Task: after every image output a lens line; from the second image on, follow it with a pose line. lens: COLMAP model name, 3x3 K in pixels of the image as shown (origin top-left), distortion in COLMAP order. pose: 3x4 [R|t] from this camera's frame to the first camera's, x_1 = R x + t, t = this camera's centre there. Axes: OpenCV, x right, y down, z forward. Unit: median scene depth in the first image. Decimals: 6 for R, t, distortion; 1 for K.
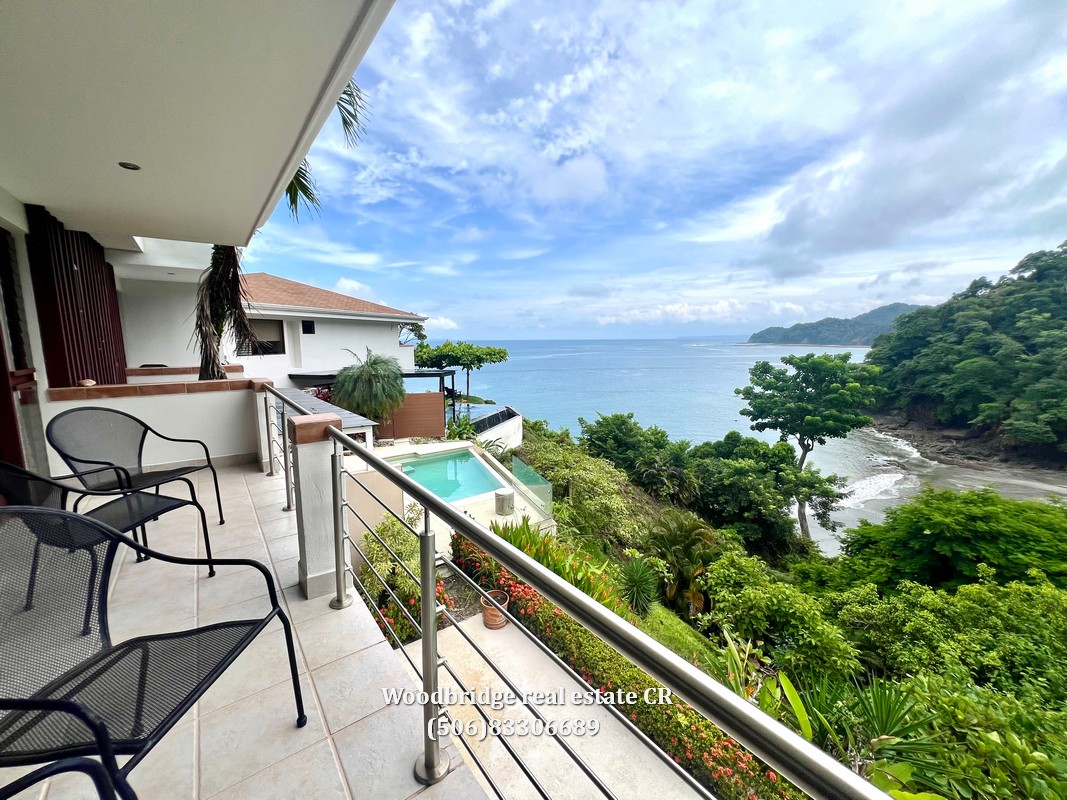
lens RADIAL K [[429.4, 0, 528.9], [0, 429.4, 396.9], [0, 0, 1]] dist [-0.006203, 0.002410]
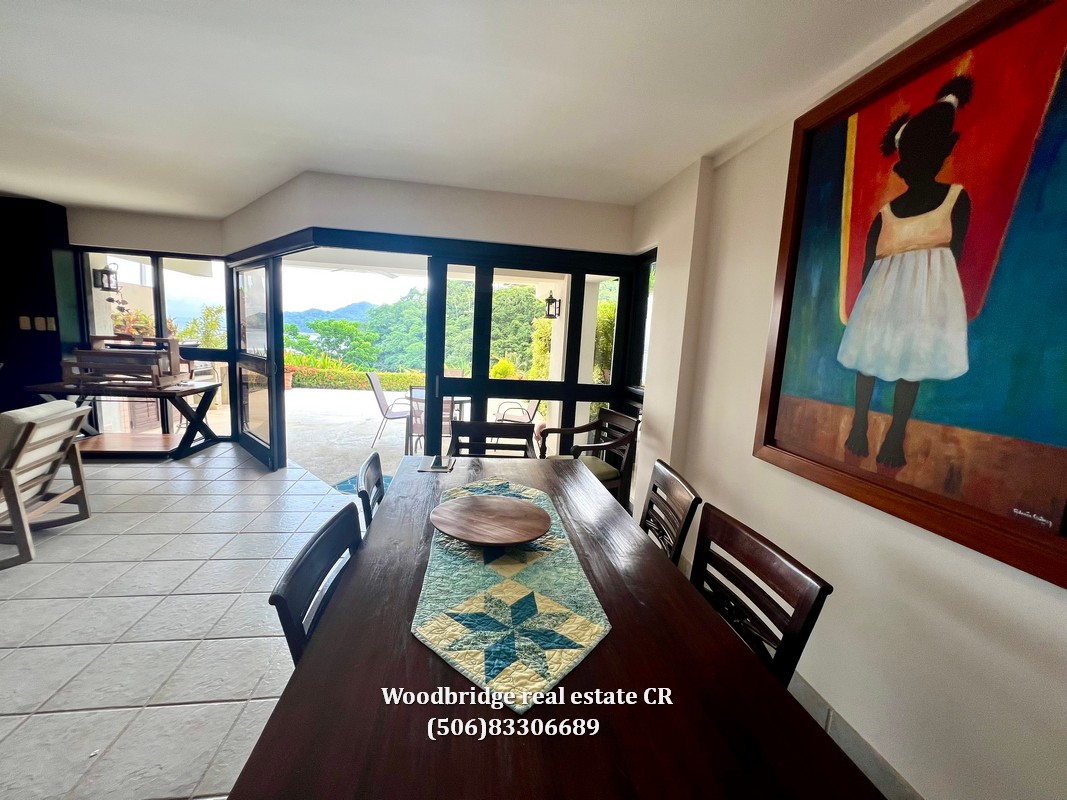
lens RADIAL K [[429.4, 0, 526.0], [0, 429.4, 396.2], [0, 0, 1]] dist [-0.006203, 0.002410]
pose [[0.488570, -0.084513, 0.868422, -0.123347], [0.060550, 0.996183, 0.062882, 0.063574], [-0.870421, 0.021861, 0.491822, -0.060944]]
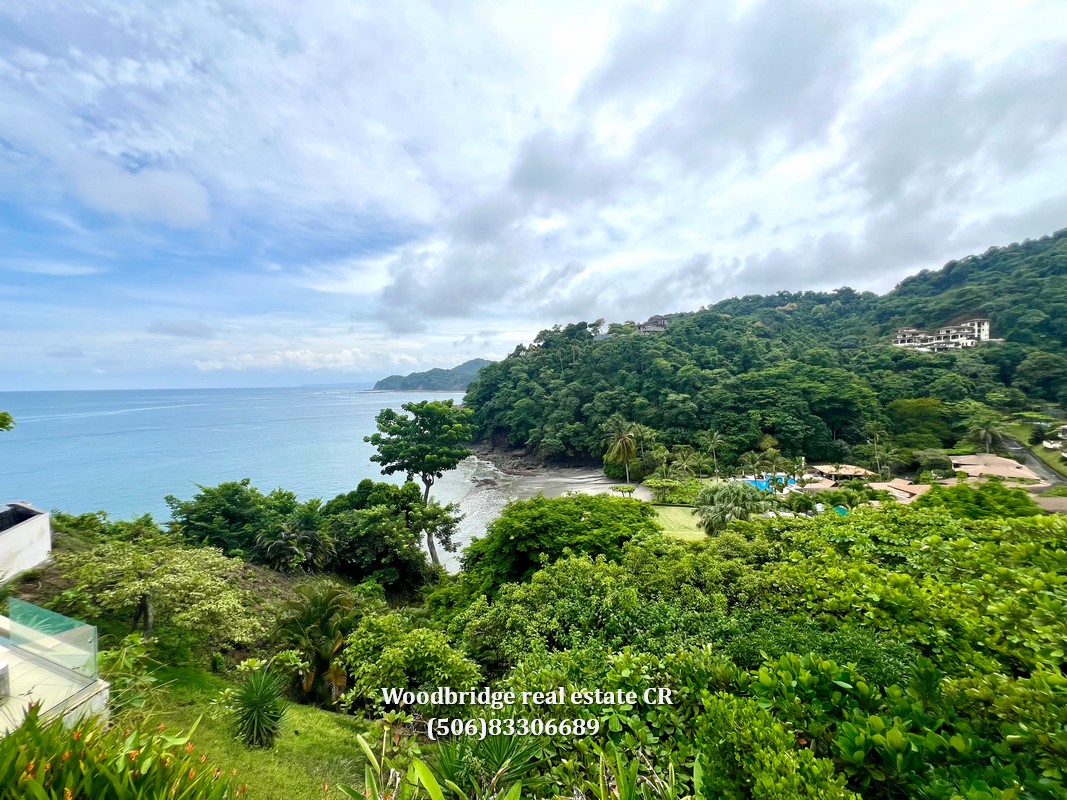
lens RADIAL K [[427.7, 0, 529.0], [0, 427.7, 397.8], [0, 0, 1]] dist [-0.003468, 0.001235]
pose [[0.683758, -0.028030, 0.729171, 0.007835], [0.106314, 0.992426, -0.061543, -0.006673], [-0.721923, 0.119602, 0.681559, 0.005935]]
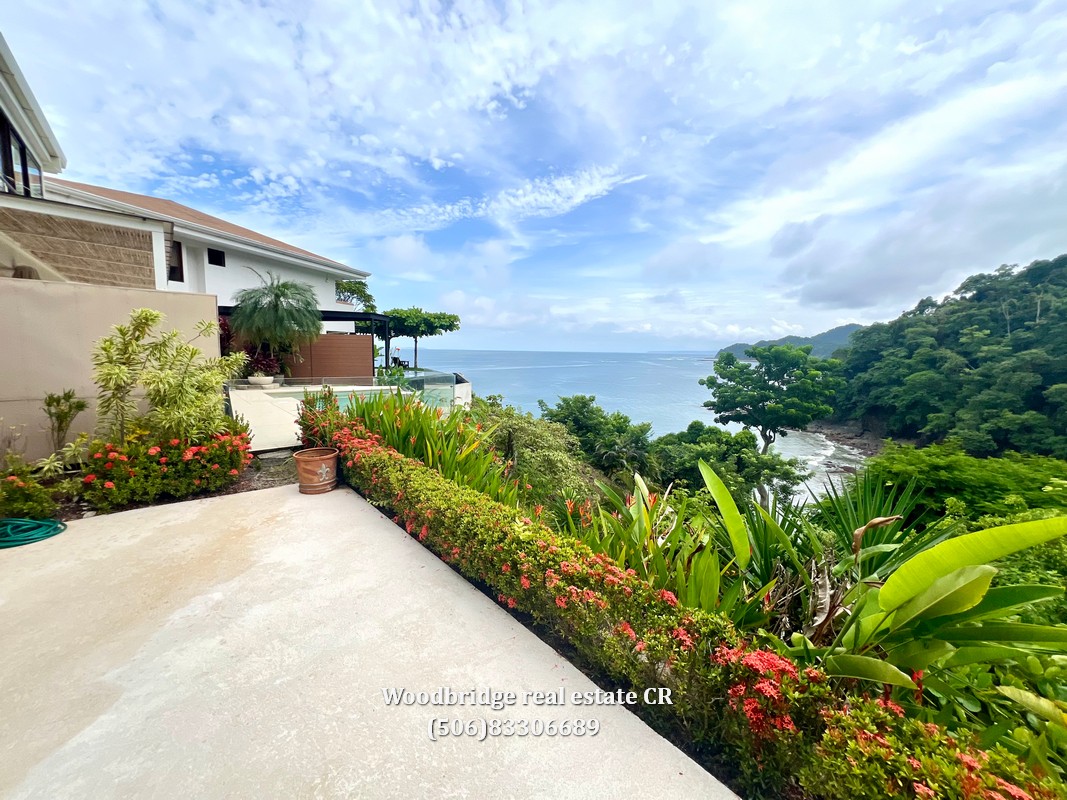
lens RADIAL K [[427.7, 0, 529.3], [0, 427.7, 397.3], [0, 0, 1]] dist [-0.003468, 0.001235]
pose [[0.997928, 0.017509, 0.061909, 0.027257], [-0.016024, 0.999574, -0.024395, 0.049356], [-0.062310, 0.023352, 0.997784, 0.037248]]
